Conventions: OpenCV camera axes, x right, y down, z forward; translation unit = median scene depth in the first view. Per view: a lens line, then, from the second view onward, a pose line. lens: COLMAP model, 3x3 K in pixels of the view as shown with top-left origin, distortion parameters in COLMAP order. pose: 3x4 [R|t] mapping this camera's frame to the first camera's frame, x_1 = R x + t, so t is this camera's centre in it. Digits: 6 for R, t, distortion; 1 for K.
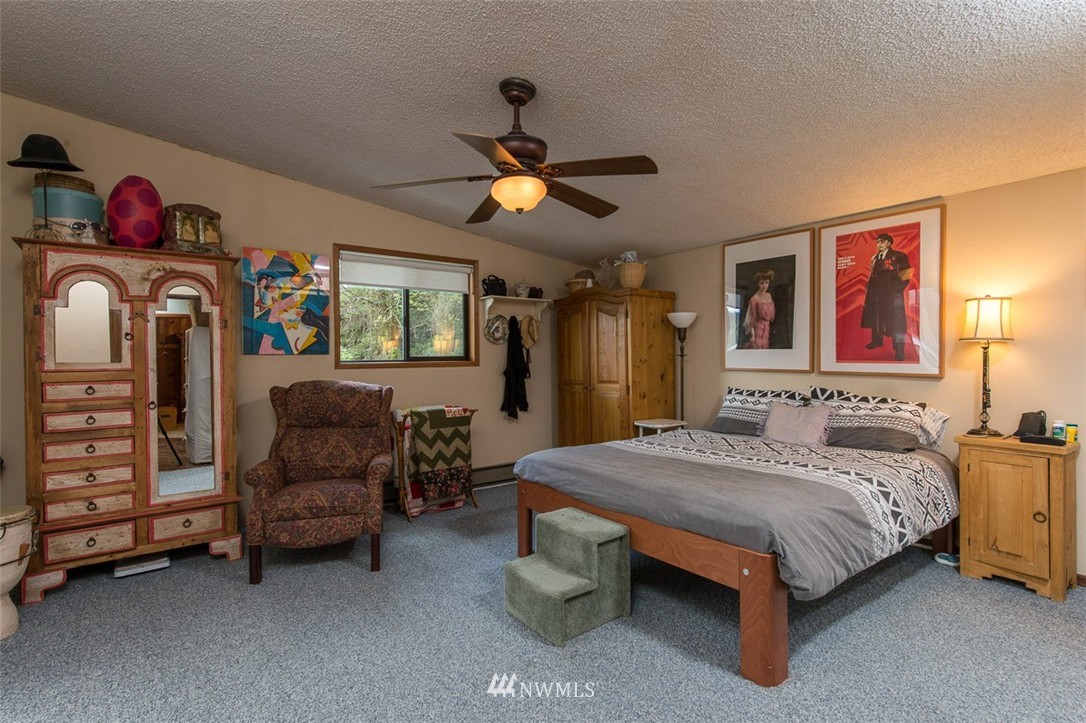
lens RADIAL K [[527.0, 0, 541.2], [0, 527.0, 355.6], [0, 0, 1]] dist [0.000942, -0.000819]
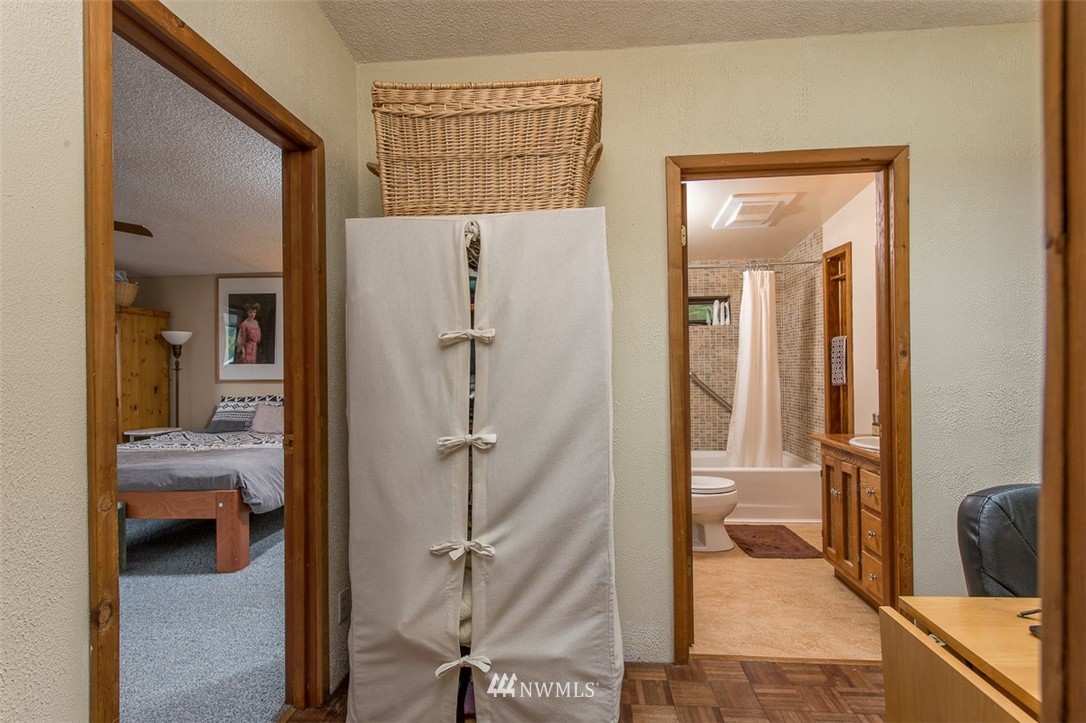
lens RADIAL K [[527.0, 0, 540.8], [0, 527.0, 364.2], [0, 0, 1]] dist [0.000942, -0.000819]
pose [[0.655907, 0.005641, 0.754821, -0.078779], [0.011742, 0.999775, -0.017675, 0.018687], [-0.754751, 0.020456, 0.655693, -0.350921]]
